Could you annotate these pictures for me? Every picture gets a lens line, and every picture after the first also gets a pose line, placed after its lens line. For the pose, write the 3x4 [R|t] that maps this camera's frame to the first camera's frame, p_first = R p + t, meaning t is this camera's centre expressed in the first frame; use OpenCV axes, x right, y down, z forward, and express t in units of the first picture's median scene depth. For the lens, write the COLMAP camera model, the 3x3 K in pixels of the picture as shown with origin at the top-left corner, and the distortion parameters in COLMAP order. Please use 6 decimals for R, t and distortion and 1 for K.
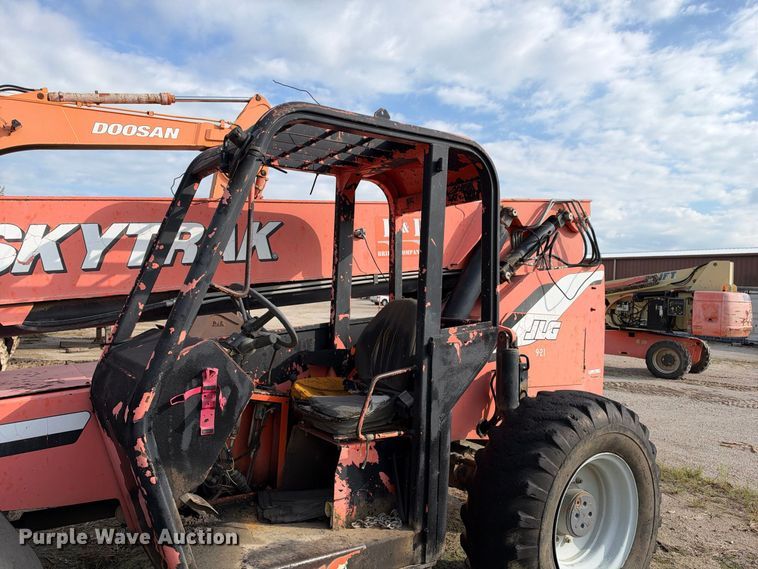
lens RADIAL K [[527.5, 0, 354.8], [0, 527.5, 272.6], [0, 0, 1]] dist [0.074150, -0.191457]
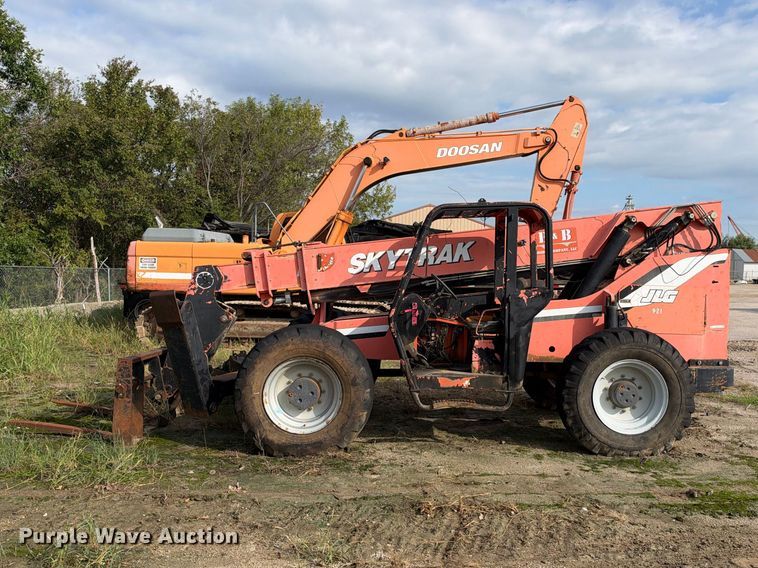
lens RADIAL K [[556.2, 0, 379.0], [0, 556.2, 284.0], [0, 0, 1]] dist [0.133367, -0.244217]
pose [[0.814412, -0.022322, -0.579857, 0.766087], [0.047639, 0.998459, 0.028473, -0.011655], [0.578328, -0.050813, 0.814220, -0.909292]]
